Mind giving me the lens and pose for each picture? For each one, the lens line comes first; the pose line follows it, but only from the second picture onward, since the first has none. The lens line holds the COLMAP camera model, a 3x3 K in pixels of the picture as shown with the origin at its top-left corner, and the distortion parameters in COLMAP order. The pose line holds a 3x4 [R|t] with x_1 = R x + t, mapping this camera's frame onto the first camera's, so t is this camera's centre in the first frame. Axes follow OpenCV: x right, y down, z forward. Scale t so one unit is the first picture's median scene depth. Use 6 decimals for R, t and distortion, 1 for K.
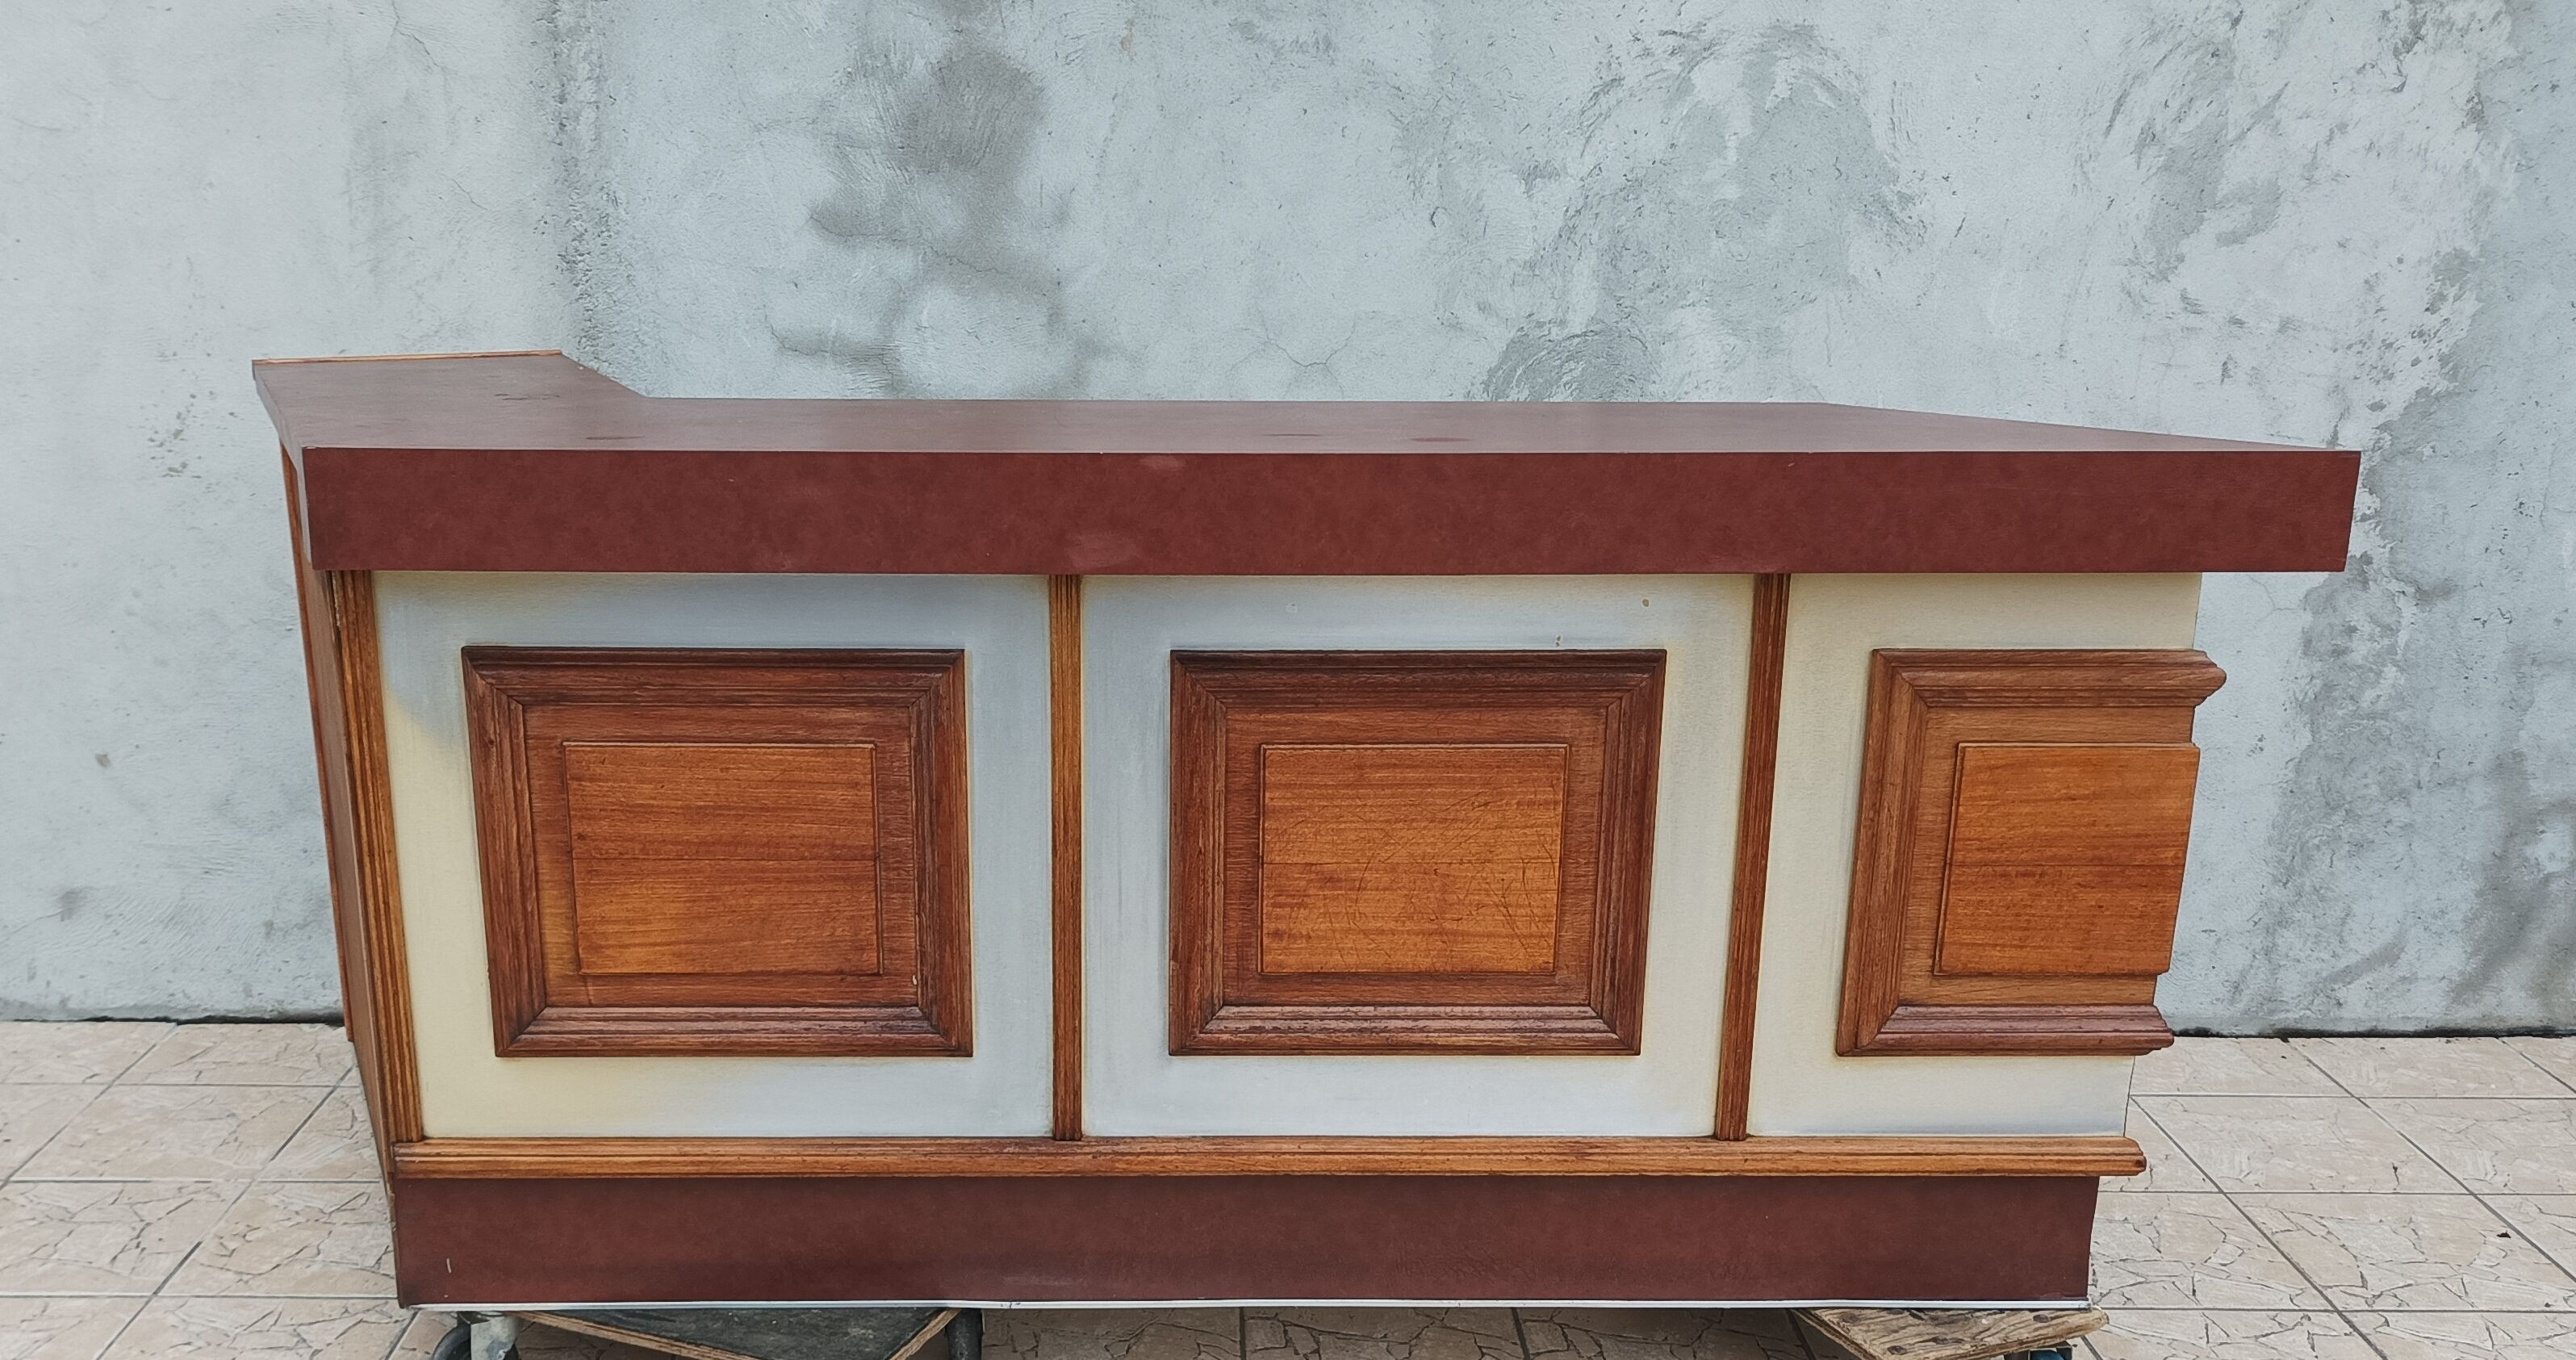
lens RADIAL K [[2379.6, 0, 1151.9], [0, 2379.6, 917.8], [0, 0, 1]] dist [0.053403, -0.060888]
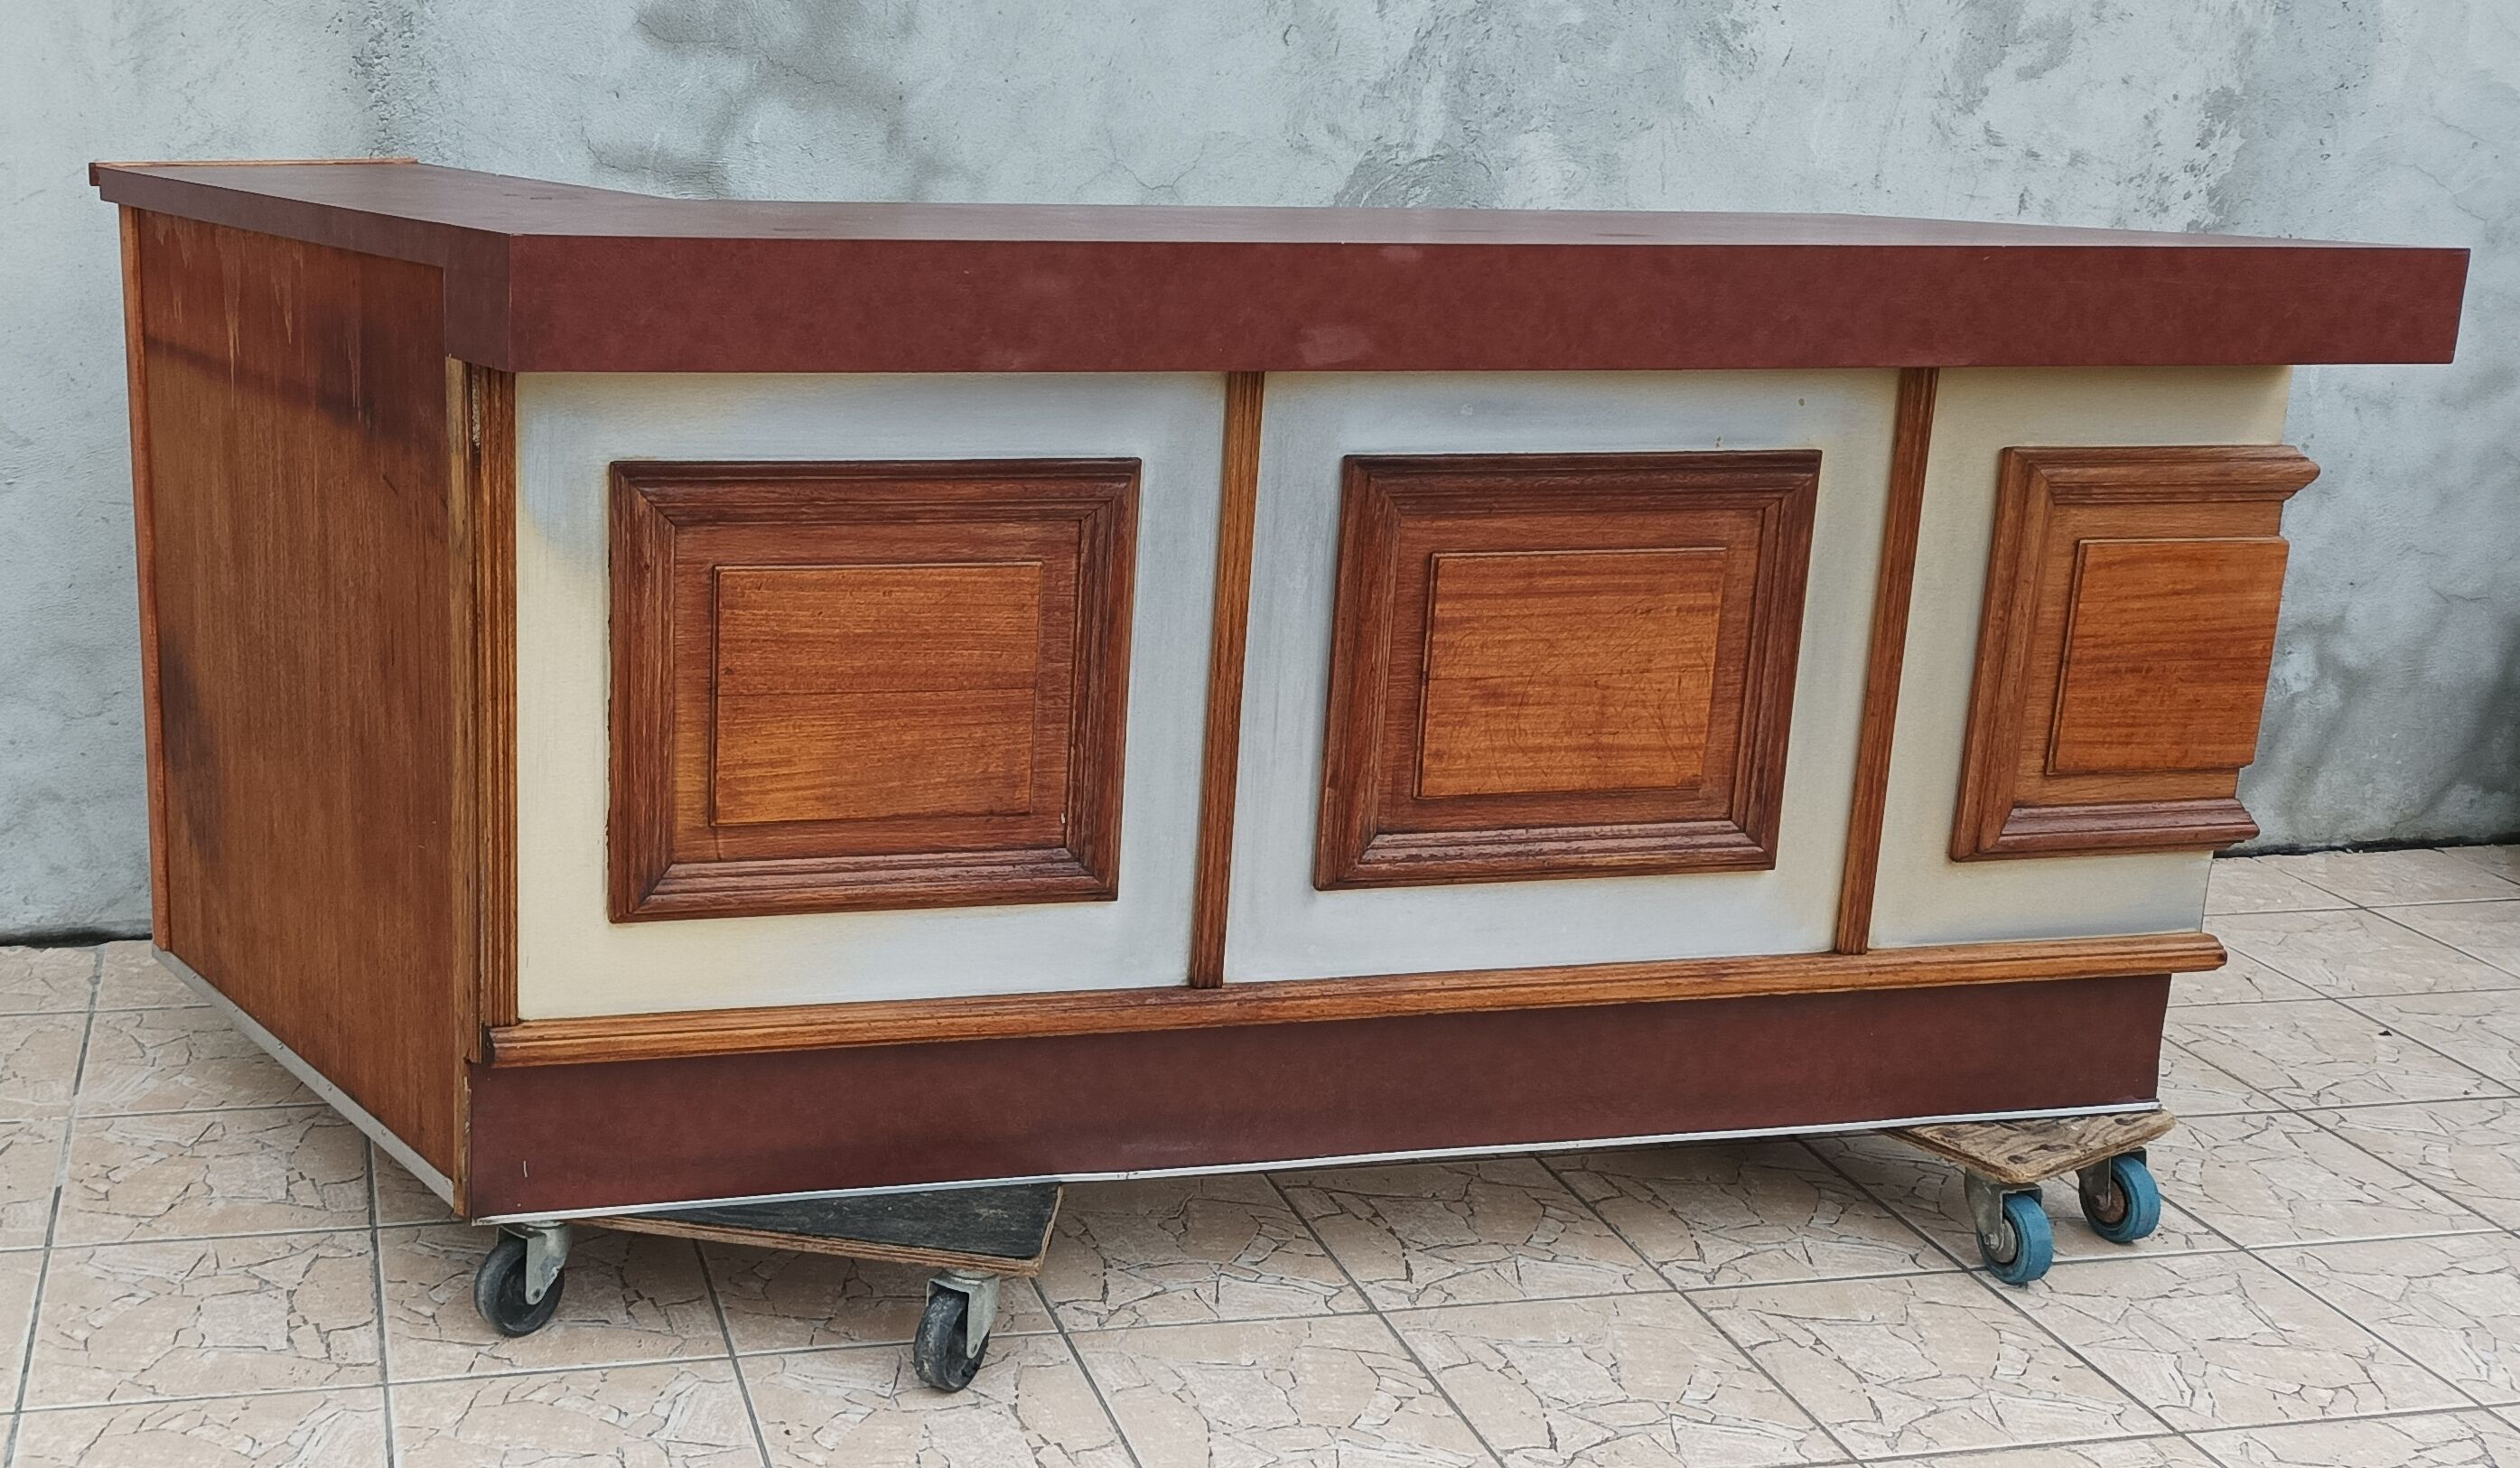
lens RADIAL K [[2671.2, 0, 839.7], [0, 2671.2, 718.6], [0, 0, 1]] dist [0.047699, -0.045210]
pose [[0.978198, -0.030519, 0.205418, -0.388416], [0.041396, 0.997947, -0.048863, 0.033762], [-0.203505, 0.056302, 0.977454, 0.004063]]
